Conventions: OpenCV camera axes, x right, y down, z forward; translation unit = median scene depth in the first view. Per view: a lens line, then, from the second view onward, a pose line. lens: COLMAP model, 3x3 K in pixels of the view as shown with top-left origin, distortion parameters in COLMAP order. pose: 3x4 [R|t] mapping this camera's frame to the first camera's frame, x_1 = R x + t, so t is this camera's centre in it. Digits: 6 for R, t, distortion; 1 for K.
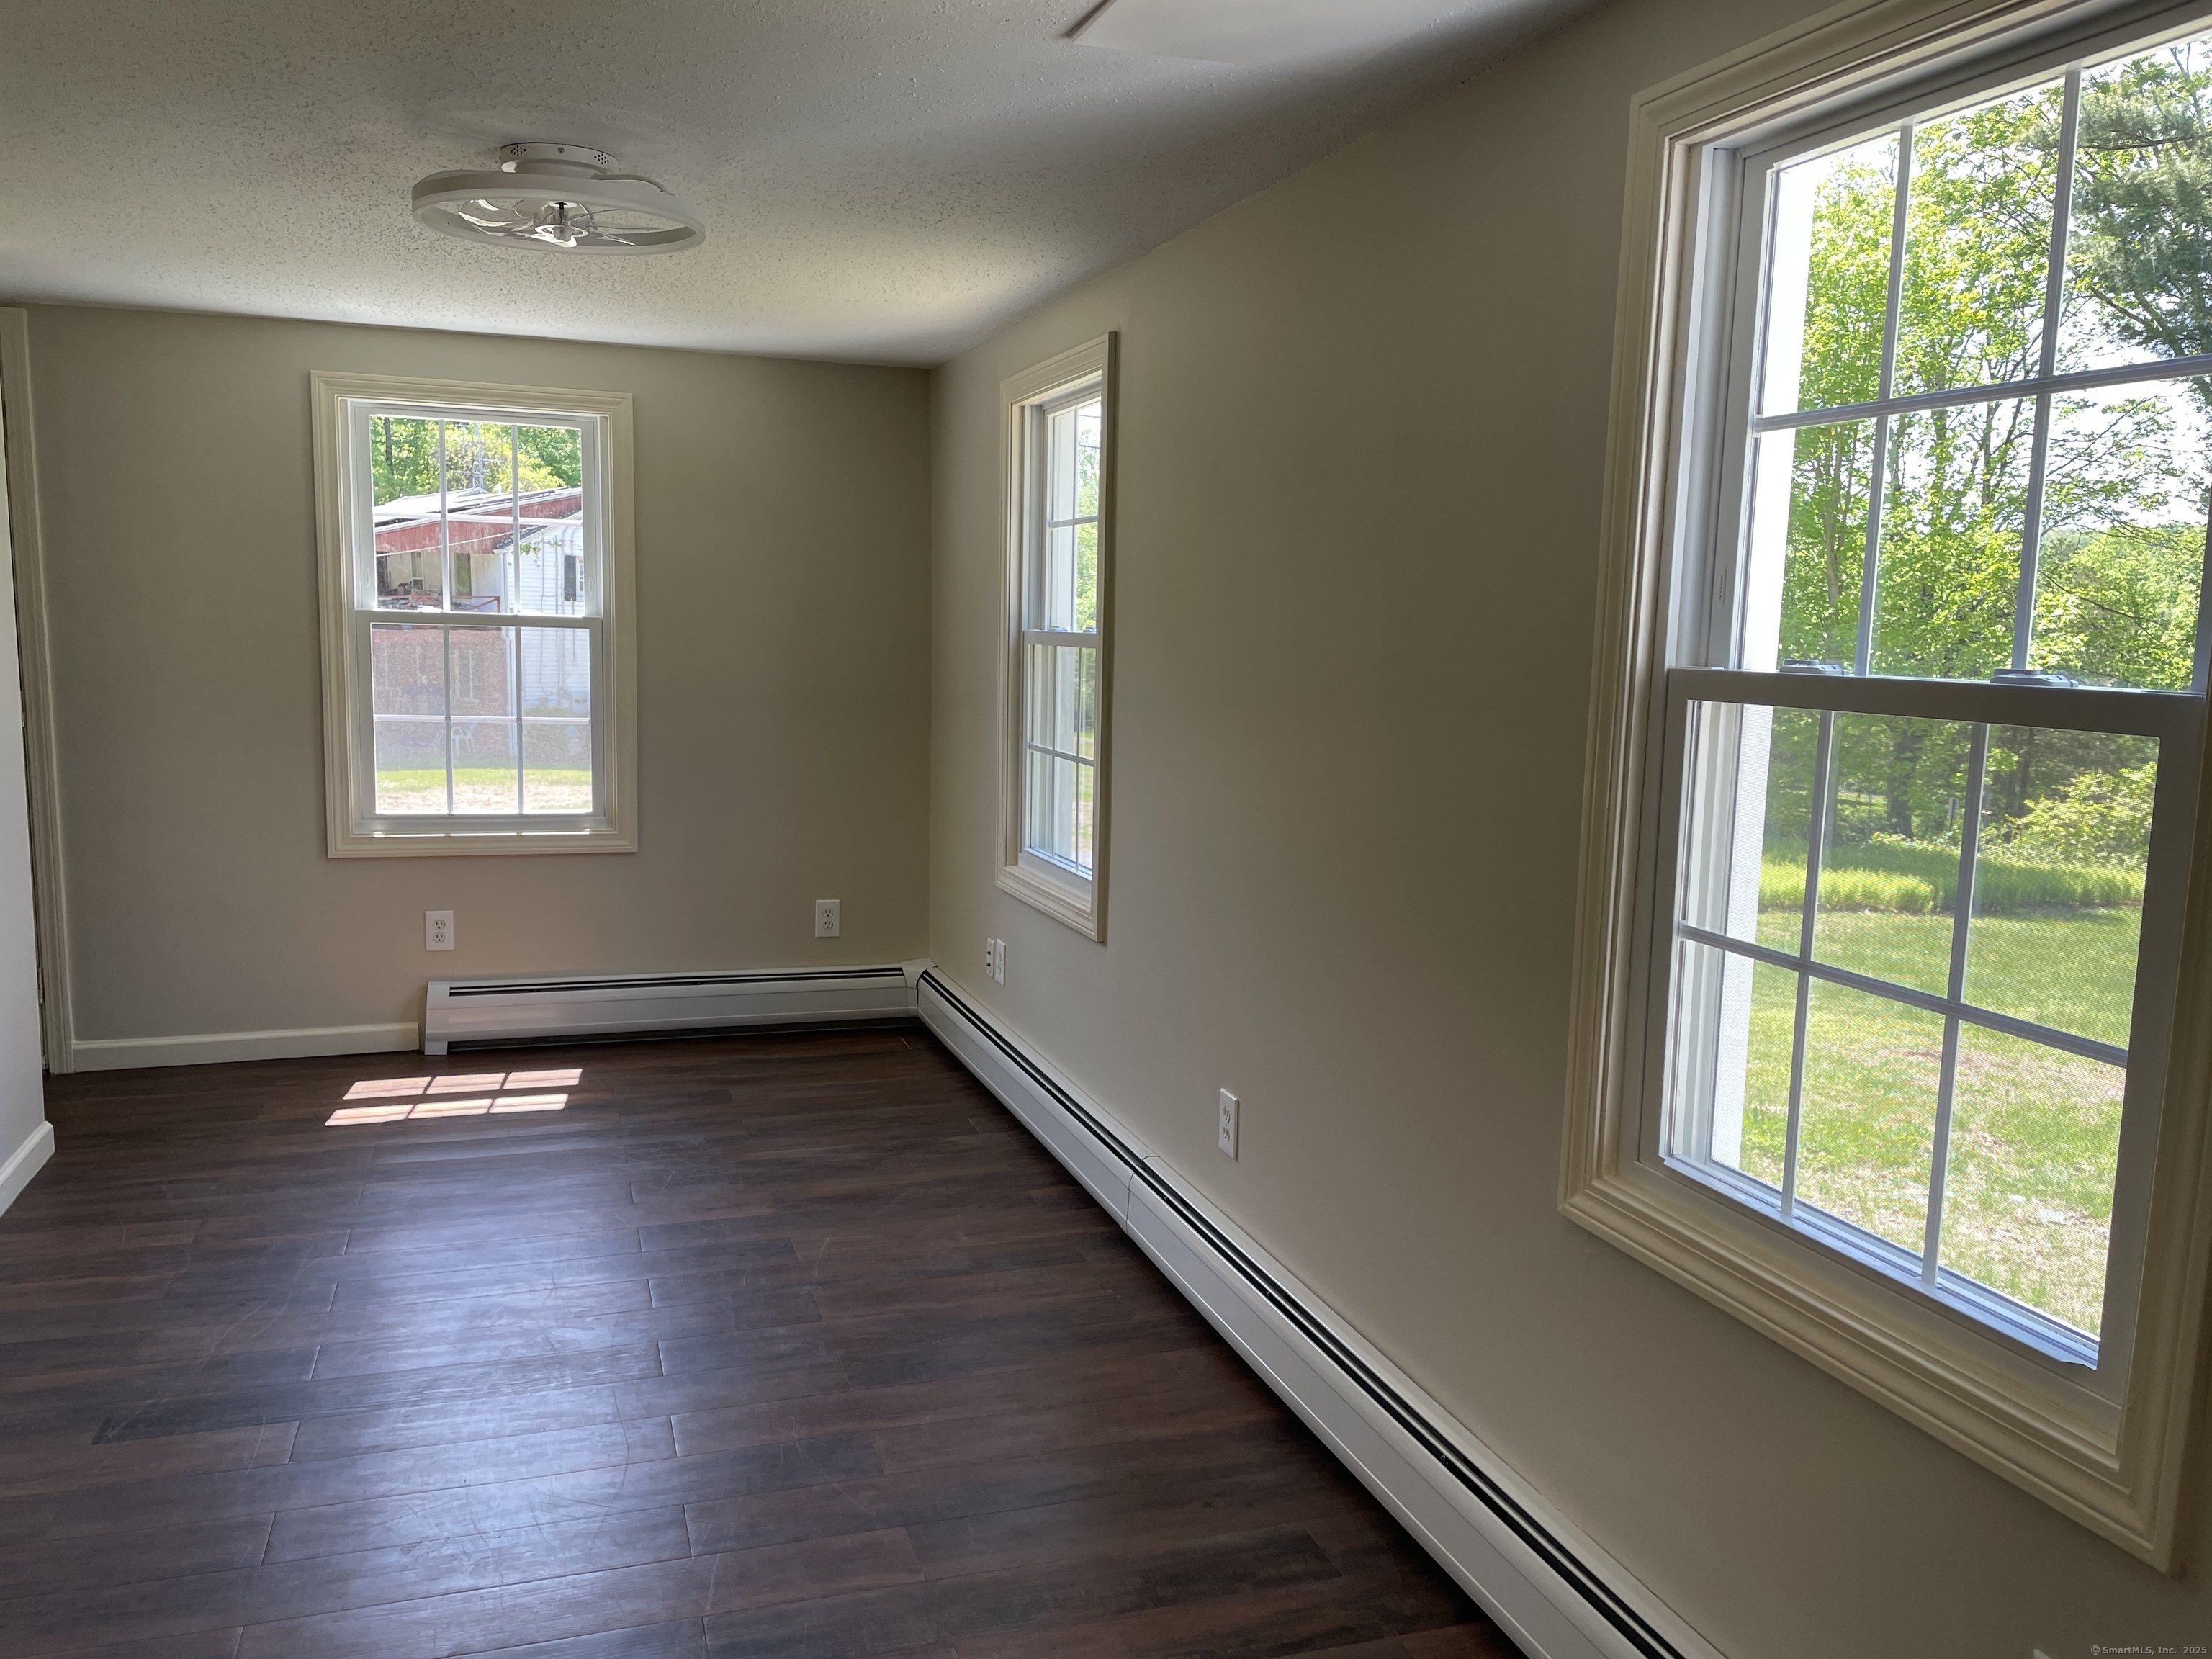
lens RADIAL K [[1671.2, 0, 1096.5], [0, 1671.2, 840.6], [0, 0, 1]] dist [0.092715, -0.119879]
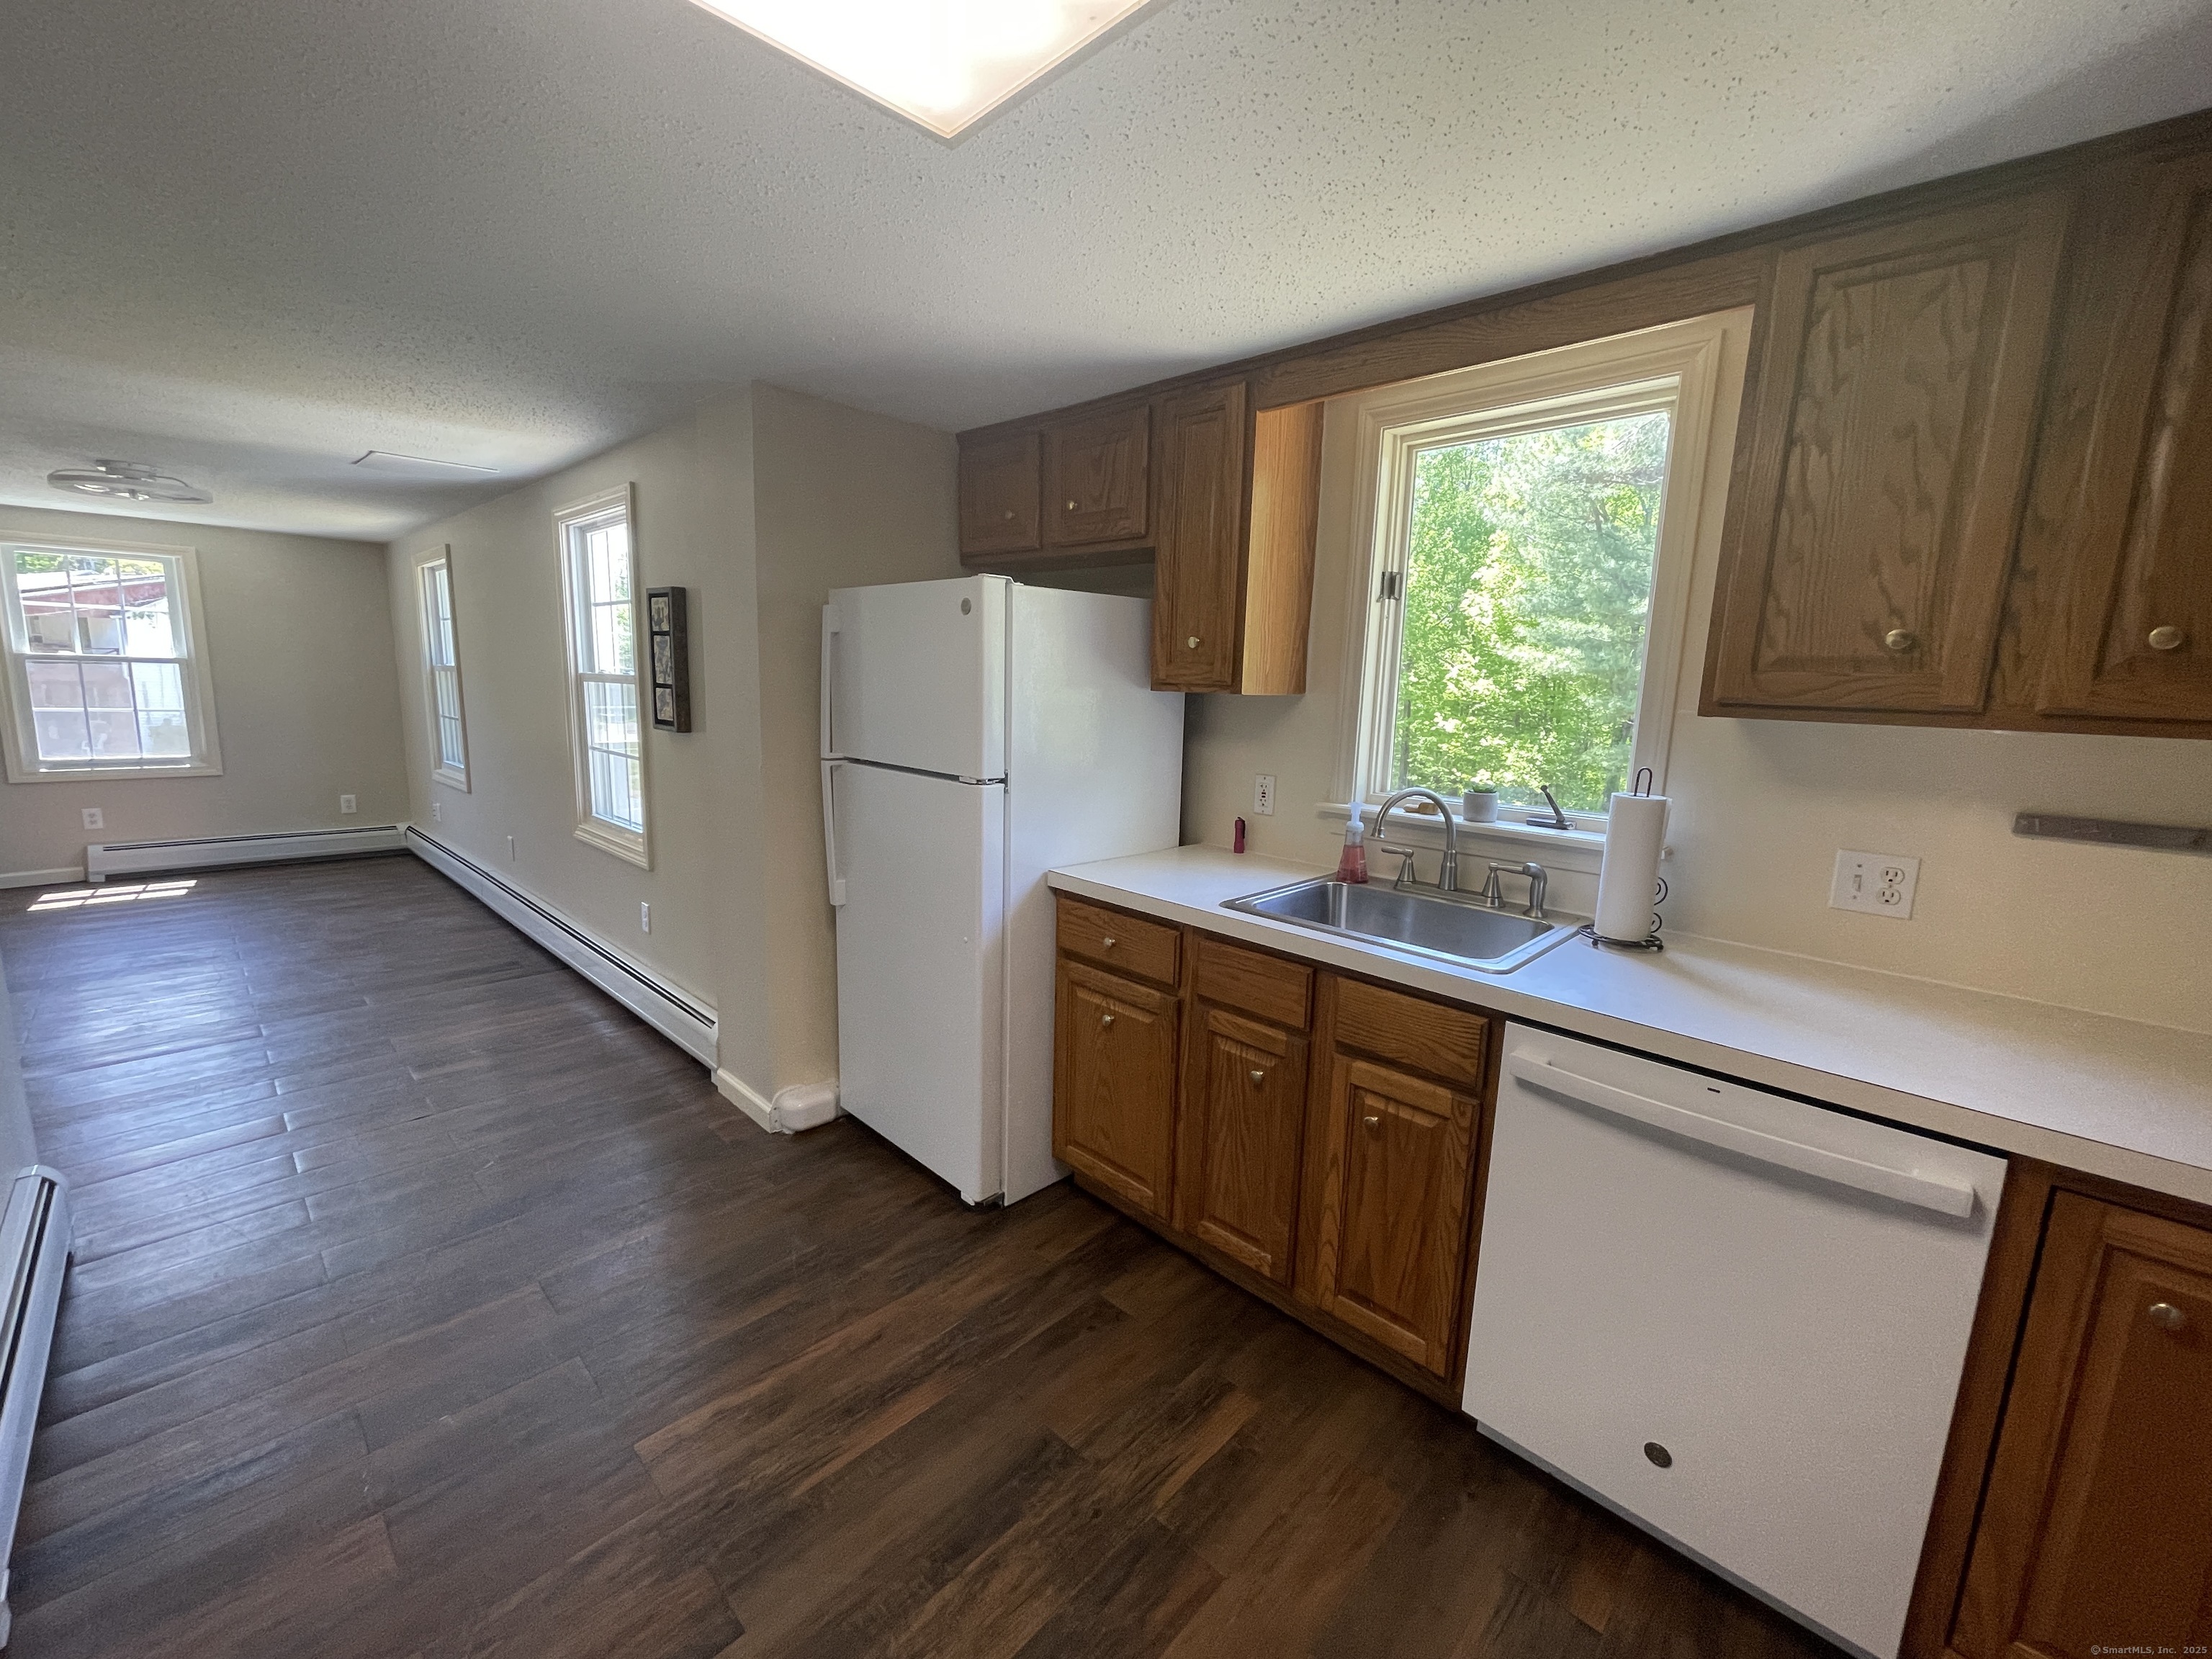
lens RADIAL K [[894.8, 0, 1104.7], [0, 894.8, 826.7], [0, 0, 1]] dist [0.001926, -0.000798]
pose [[0.884461, -0.072806, 0.460898, 0.174441], [0.053830, 0.997078, 0.054203, 0.071411], [-0.463498, -0.023130, 0.885796, -0.476601]]
